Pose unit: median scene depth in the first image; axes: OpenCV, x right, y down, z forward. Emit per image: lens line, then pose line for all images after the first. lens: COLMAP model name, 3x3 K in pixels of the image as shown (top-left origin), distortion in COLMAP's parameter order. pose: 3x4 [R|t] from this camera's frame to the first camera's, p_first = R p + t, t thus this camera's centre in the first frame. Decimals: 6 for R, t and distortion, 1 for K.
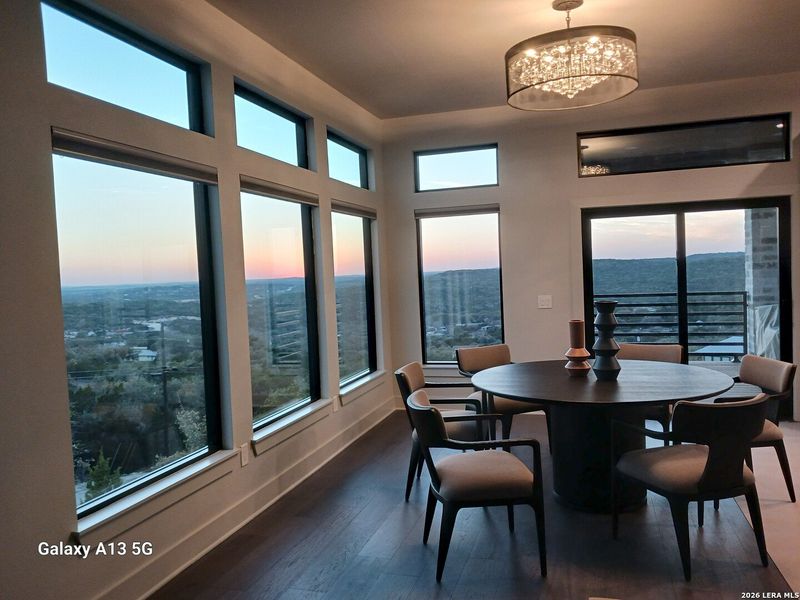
lens RADIAL K [[632.7, 0, 400.0], [0, 632.7, 300.0], [0, 0, 1]] dist [0.067443, -0.152862]
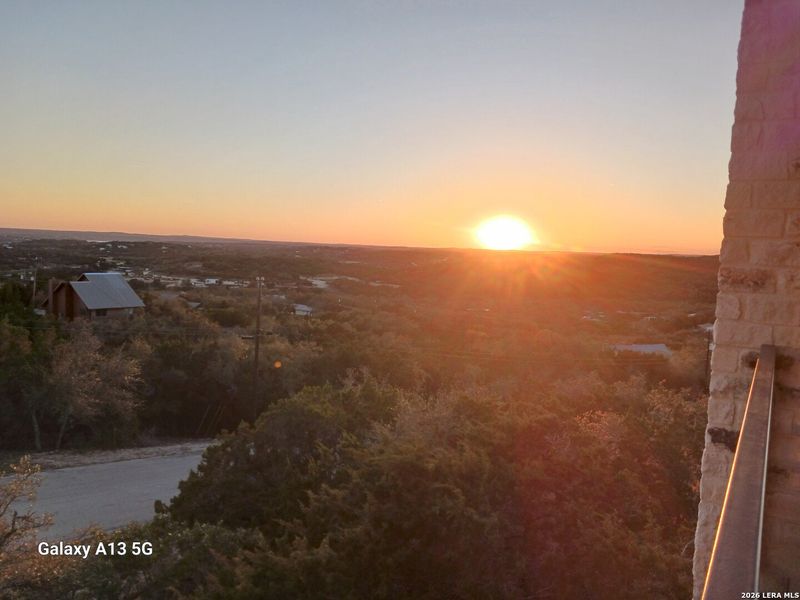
lens RADIAL K [[632.7, 0, 400.0], [0, 632.7, 300.0], [0, 0, 1]] dist [0.067443, -0.152862]
pose [[0.966385, 0.101543, -0.236199, 0.294221], [-0.091406, 0.994375, 0.053506, -0.040682], [0.240303, -0.030118, 0.970231, 1.130521]]
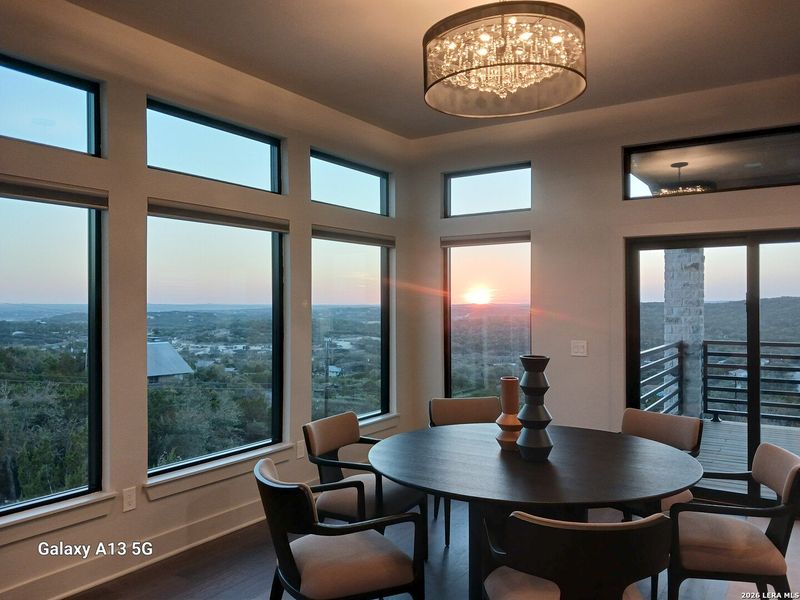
lens RADIAL K [[628.4, 0, 398.6], [0, 628.4, 310.1], [0, 0, 1]] dist [0.007799, 0.000271]
pose [[0.959620, 0.040015, -0.278439, 0.226110], [-0.047466, 0.998671, -0.020069, -0.018987], [0.277266, 0.032475, 0.960244, 0.134519]]
